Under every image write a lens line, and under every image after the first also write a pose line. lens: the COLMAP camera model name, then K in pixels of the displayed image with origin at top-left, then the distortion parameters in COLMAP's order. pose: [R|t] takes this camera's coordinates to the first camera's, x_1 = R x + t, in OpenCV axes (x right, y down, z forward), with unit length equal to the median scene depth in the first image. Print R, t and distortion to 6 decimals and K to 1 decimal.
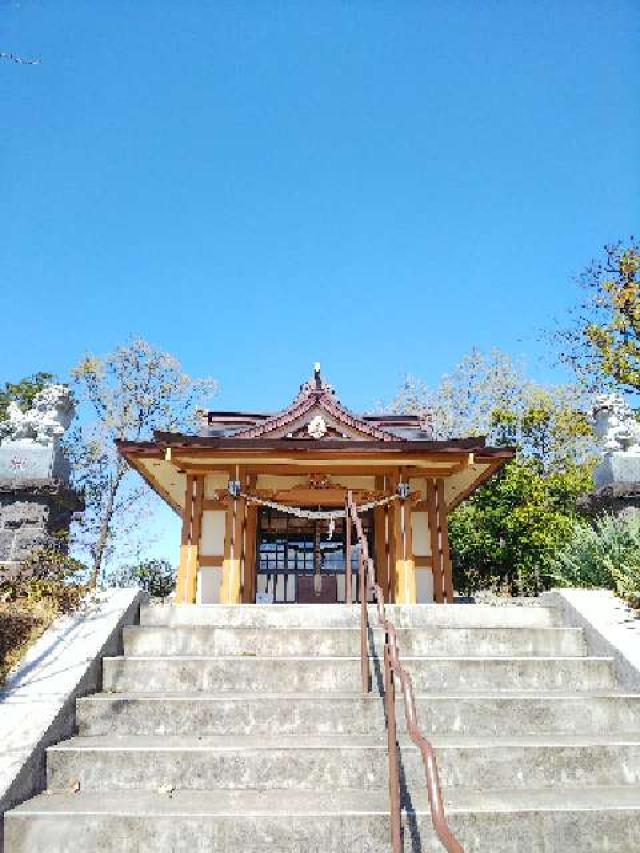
lens RADIAL K [[493.0, 0, 320.0], [0, 493.0, 426.5], [0, 0, 1]] dist [-0.002703, -0.000825]
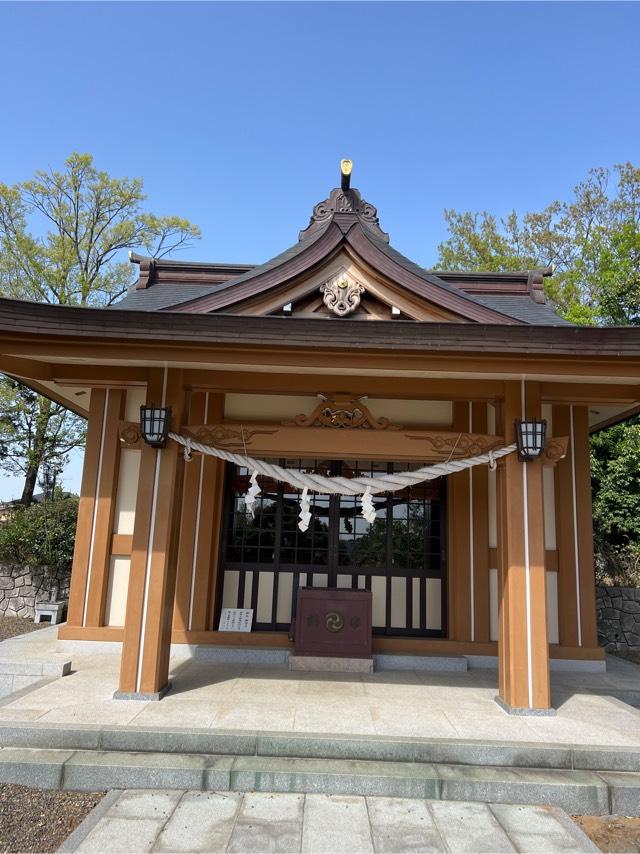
lens RADIAL K [[595.2, 0, 318.1], [0, 595.2, 411.7], [0, 0, 1]] dist [0.056607, -0.002641]
pose [[0.998637, 0.024447, -0.046123, 0.000598], [-0.015464, 0.982444, 0.185917, 0.009042], [0.049859, -0.184950, 0.981482, 0.454767]]
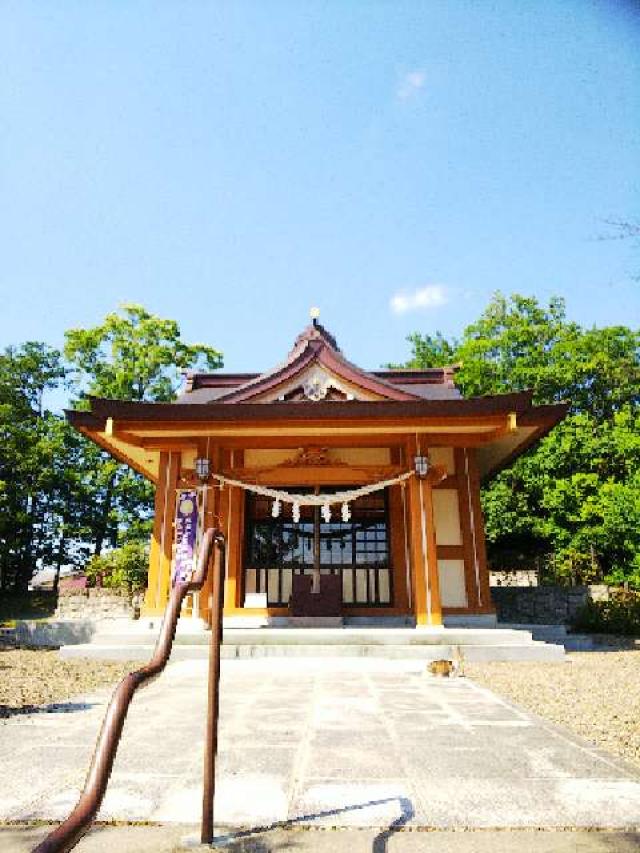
lens RADIAL K [[488.8, 0, 316.8], [0, 488.8, 408.2], [0, 0, 1]] dist [0.008298, 0.001591]
pose [[0.997748, -0.031597, -0.059159, 0.052351], [0.033549, 0.998915, 0.032304, 0.010873], [0.058074, -0.034216, 0.997726, 0.232674]]
